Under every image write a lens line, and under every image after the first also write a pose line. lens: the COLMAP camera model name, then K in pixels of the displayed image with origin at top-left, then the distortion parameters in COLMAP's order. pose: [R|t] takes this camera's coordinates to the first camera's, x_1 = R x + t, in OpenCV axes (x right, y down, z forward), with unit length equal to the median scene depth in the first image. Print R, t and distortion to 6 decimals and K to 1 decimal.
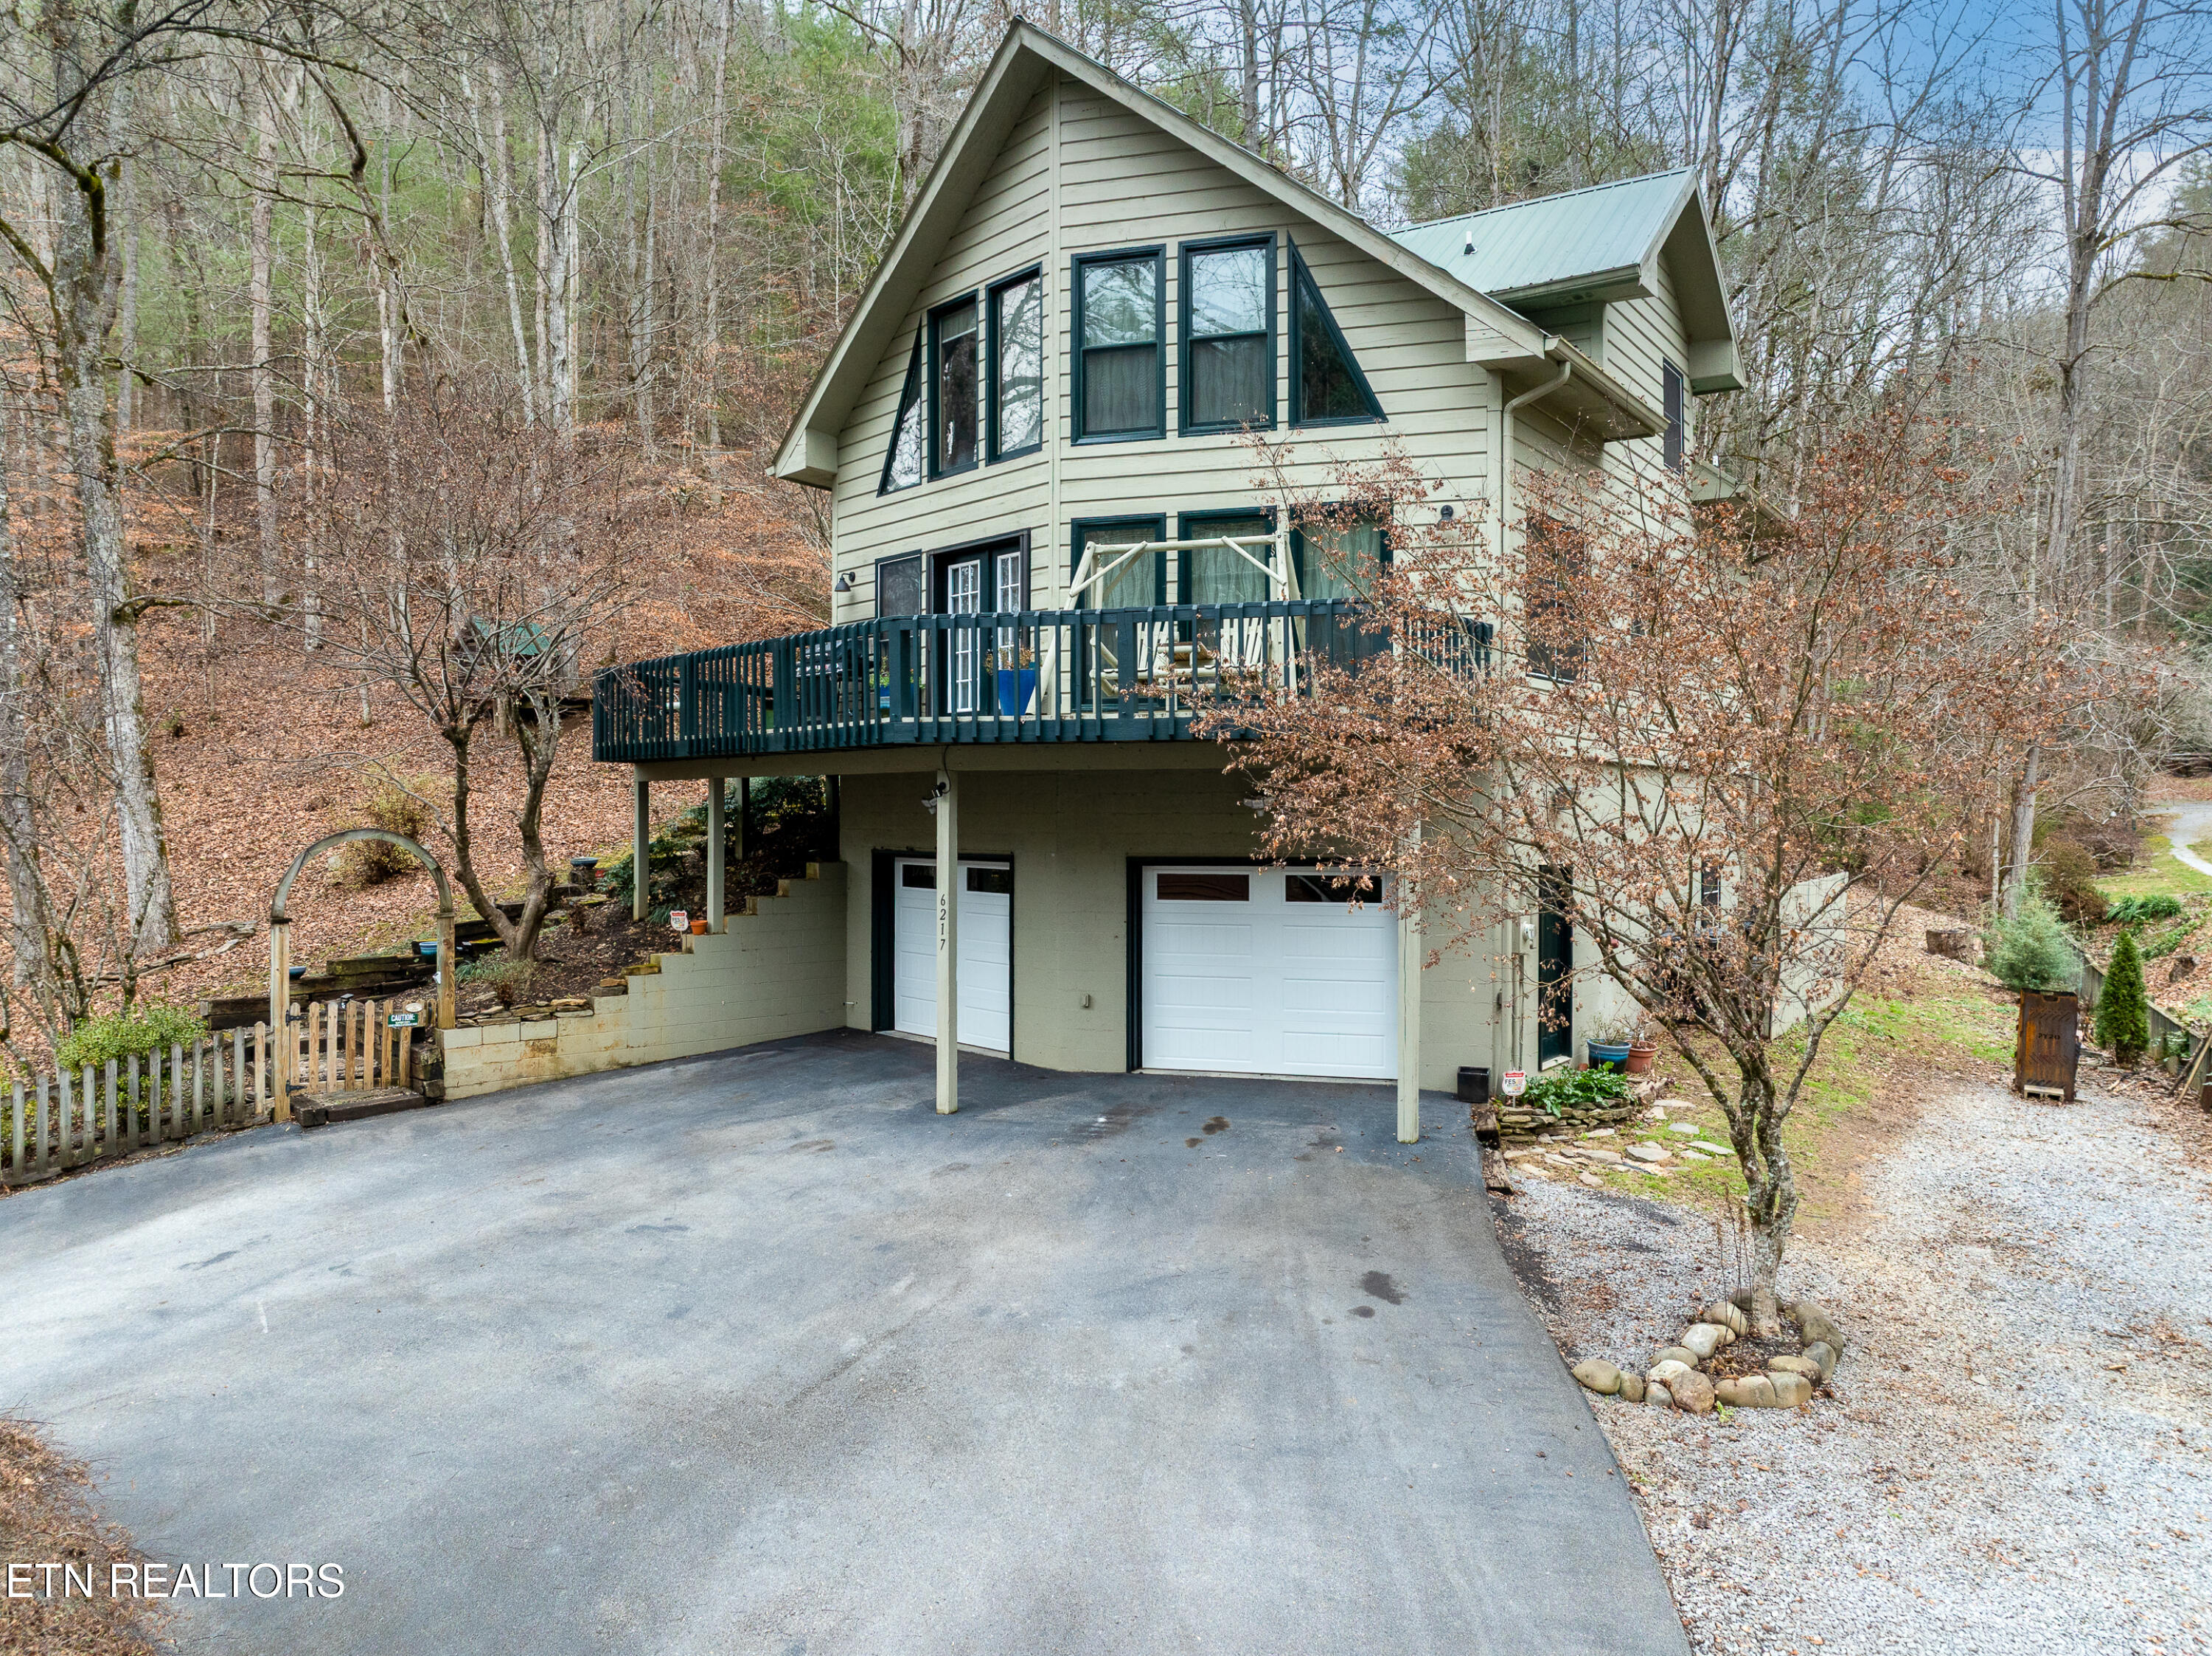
lens RADIAL K [[1587.7, 0, 1106.0], [0, 1587.7, 828.0], [0, 0, 1]] dist [-0.009774, -0.122972]
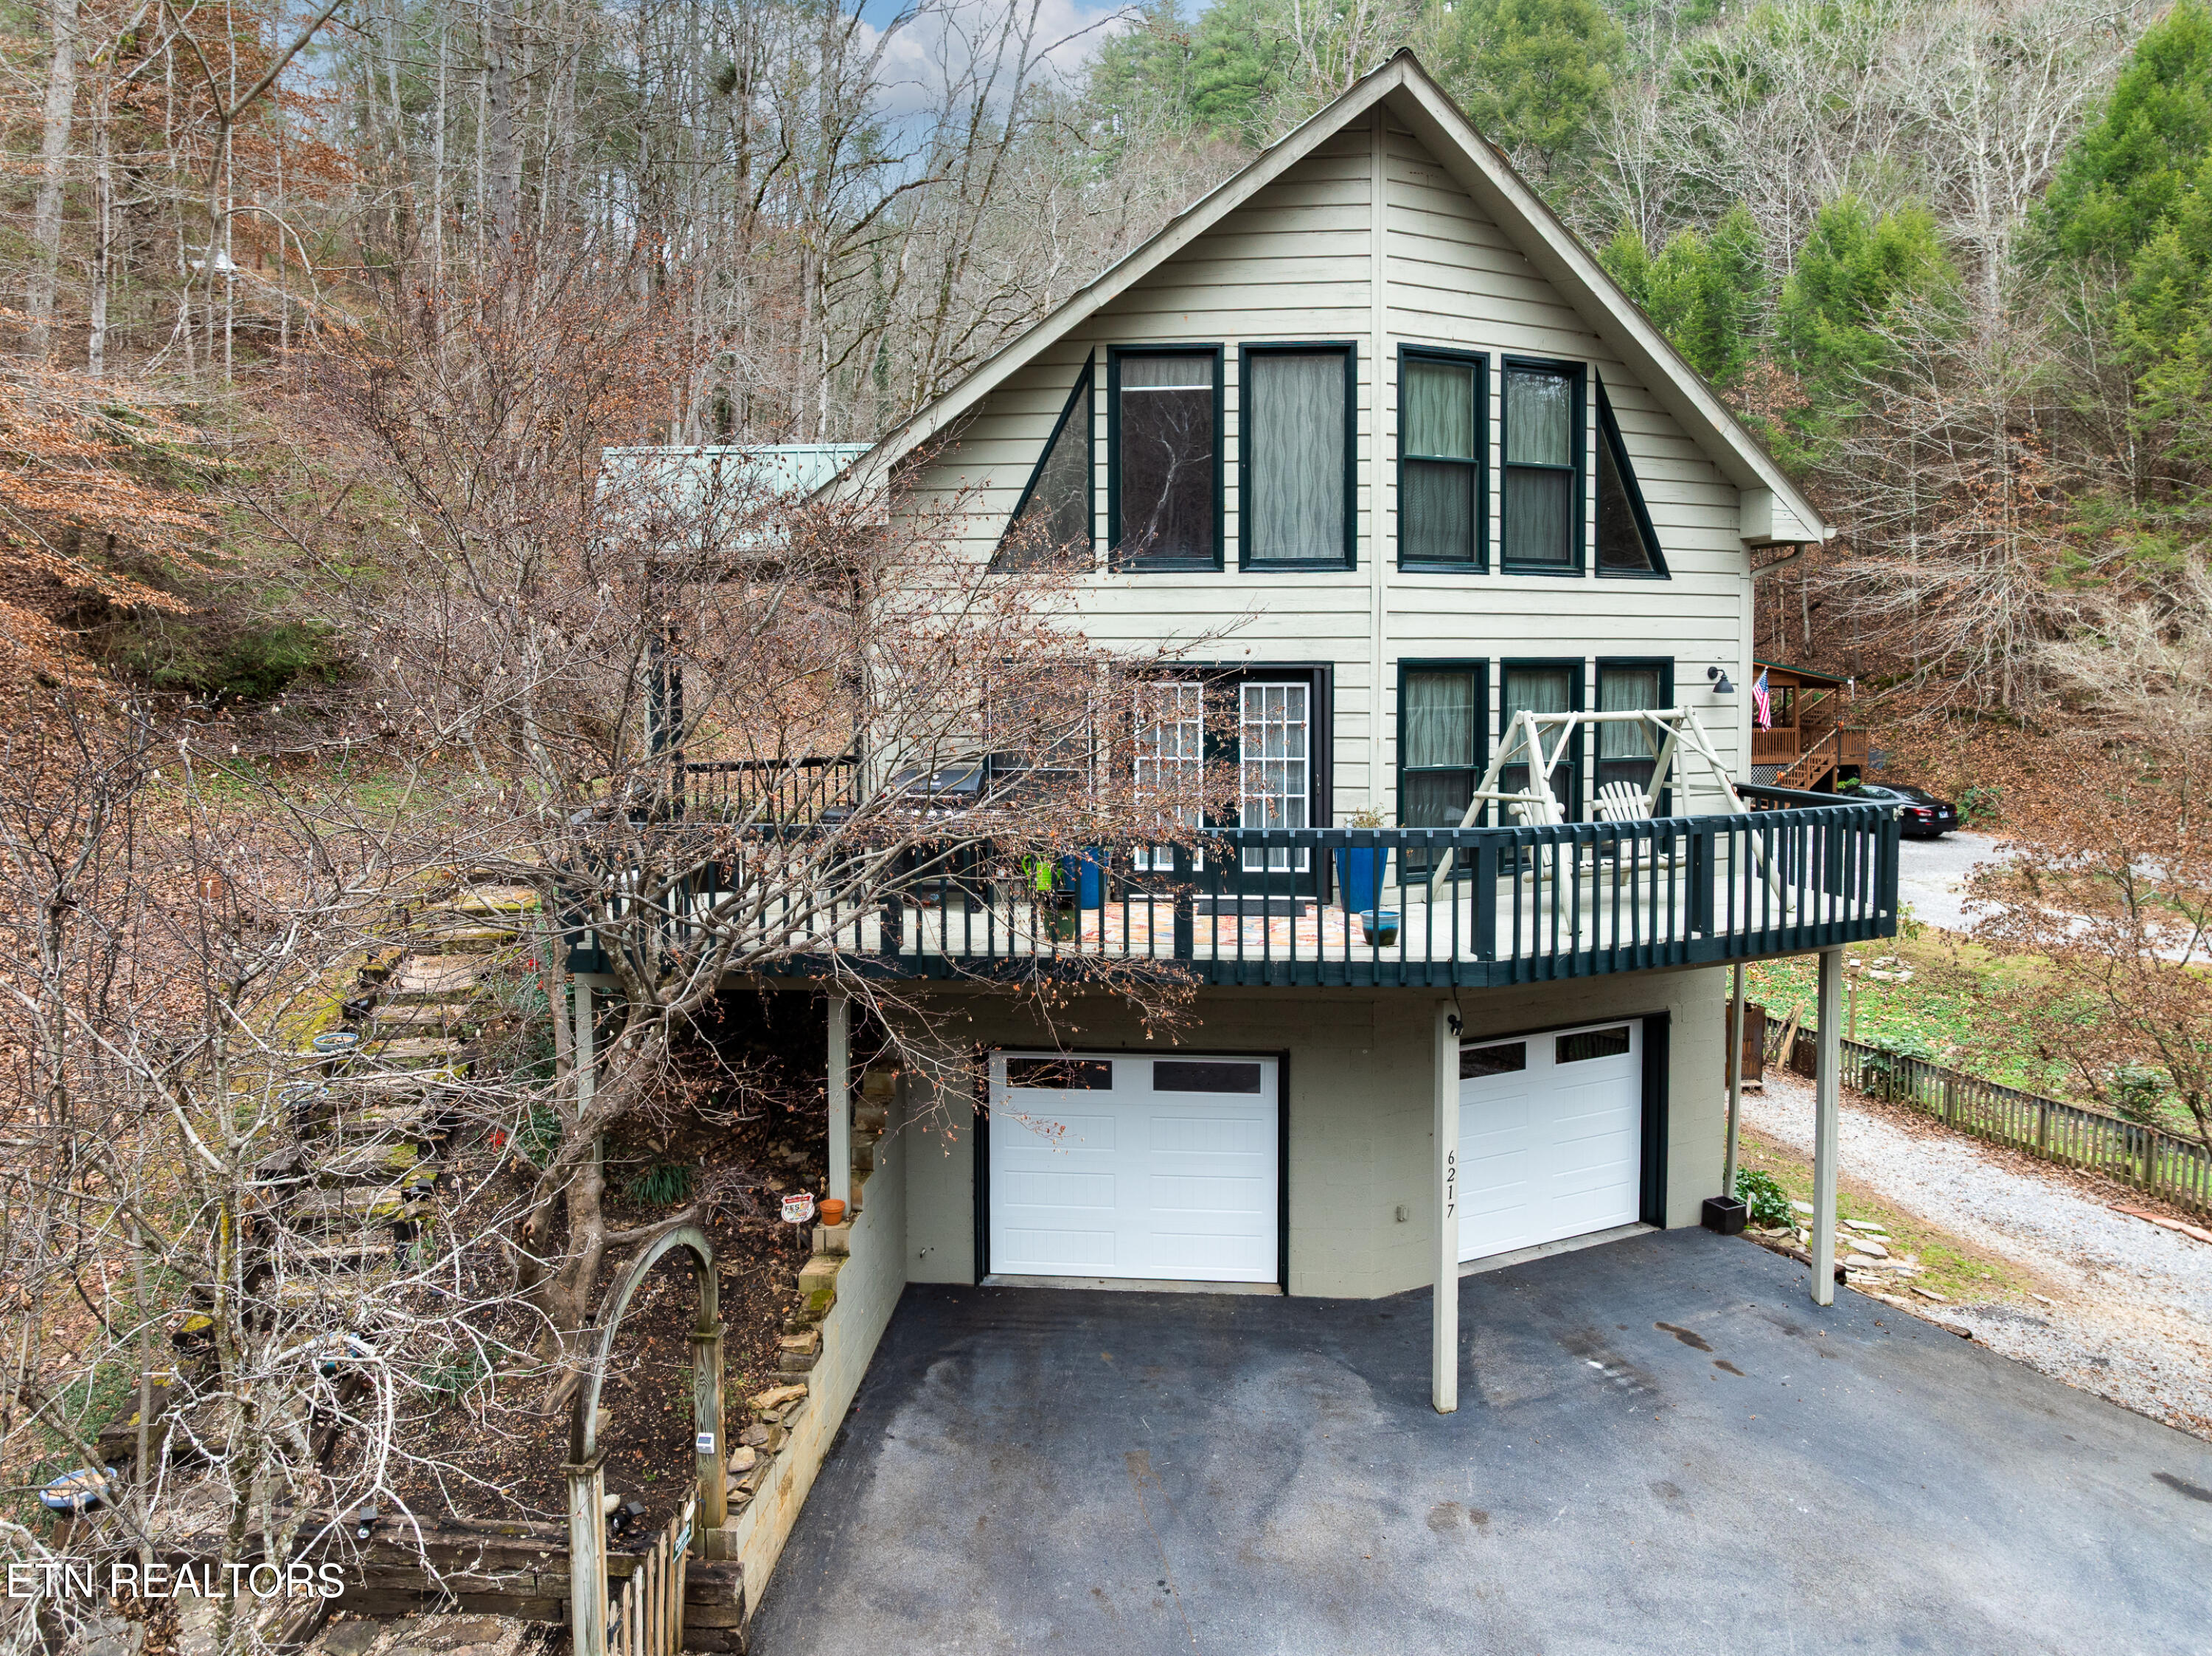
lens RADIAL K [[1605.1, 0, 1148.8], [0, 1605.1, 737.0], [0, 0, 1]] dist [-0.039915, 0.003028]
pose [[0.707517, -0.033697, 0.705893, -0.723700], [0.009590, 0.999228, 0.038088, -0.187502], [-0.706632, -0.020178, 0.707294, 0.490120]]
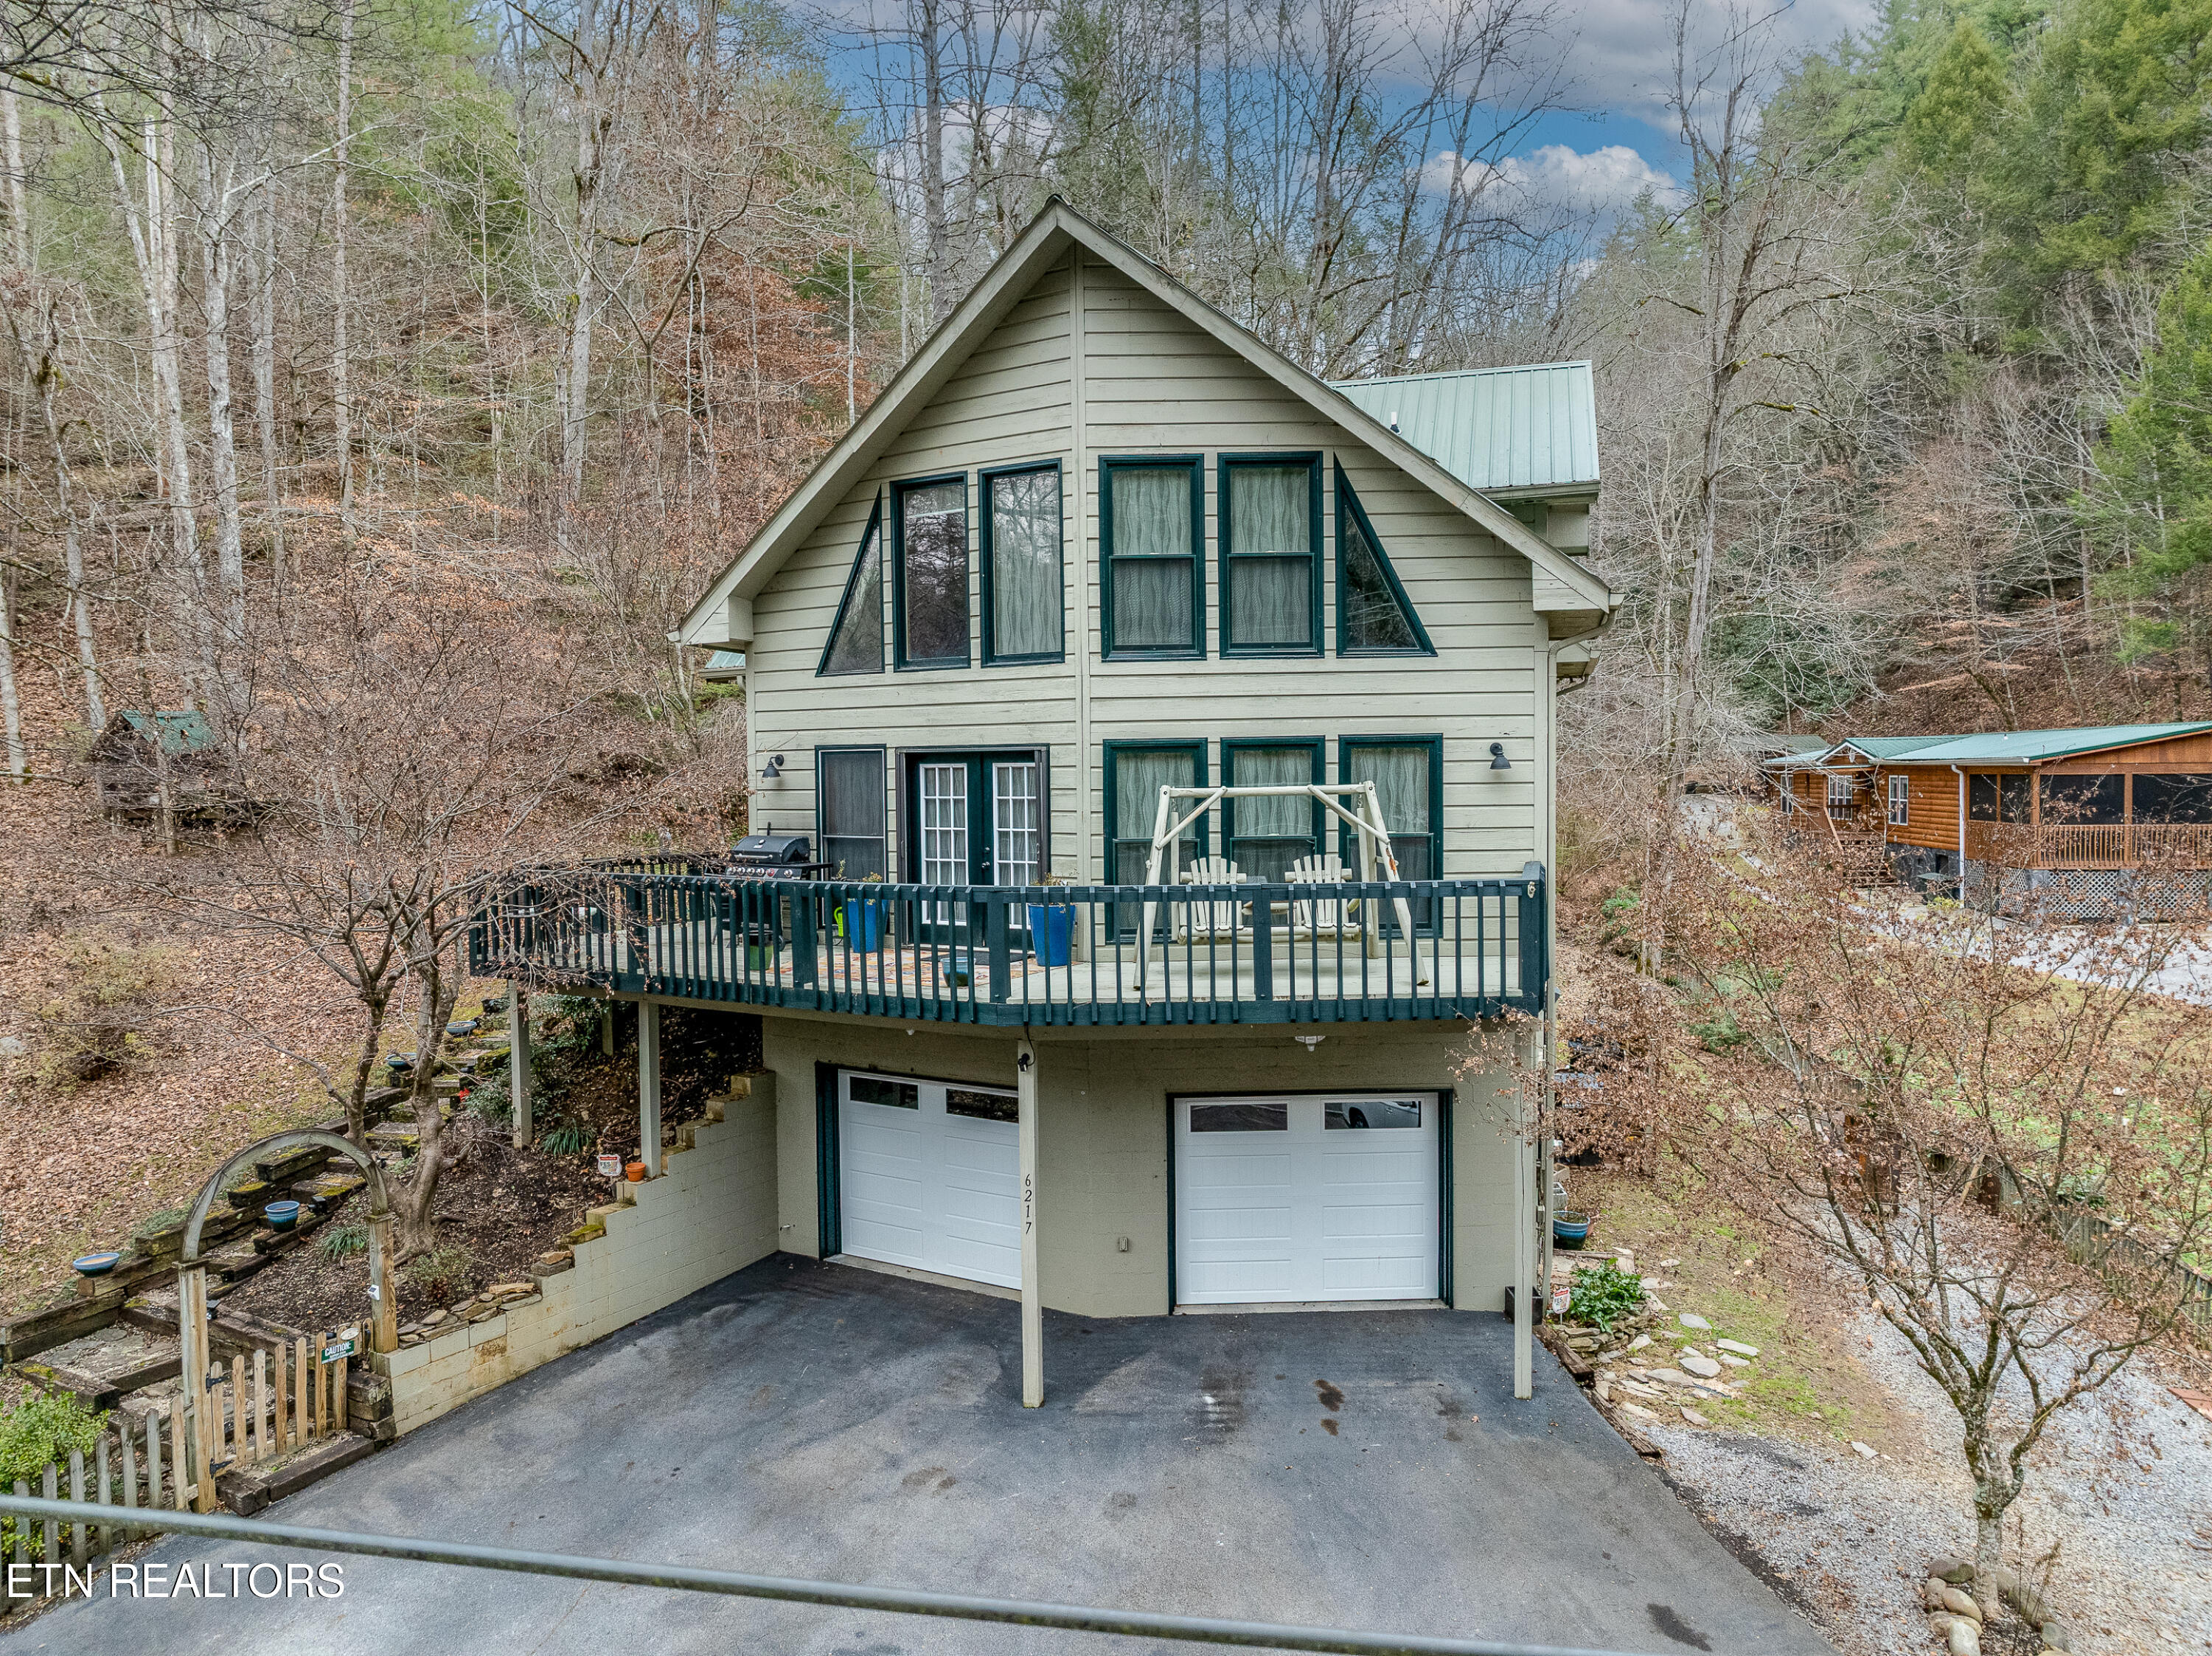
lens RADIAL K [[1583.3, 0, 1106.0], [0, 1583.3, 828.0], [0, 0, 1]] dist [-0.044019, -0.003844]
pose [[0.952880, -0.027617, 0.302088, -0.305297], [0.018317, 0.999268, 0.033576, -0.174984], [-0.302794, -0.026460, 0.952689, 0.108039]]
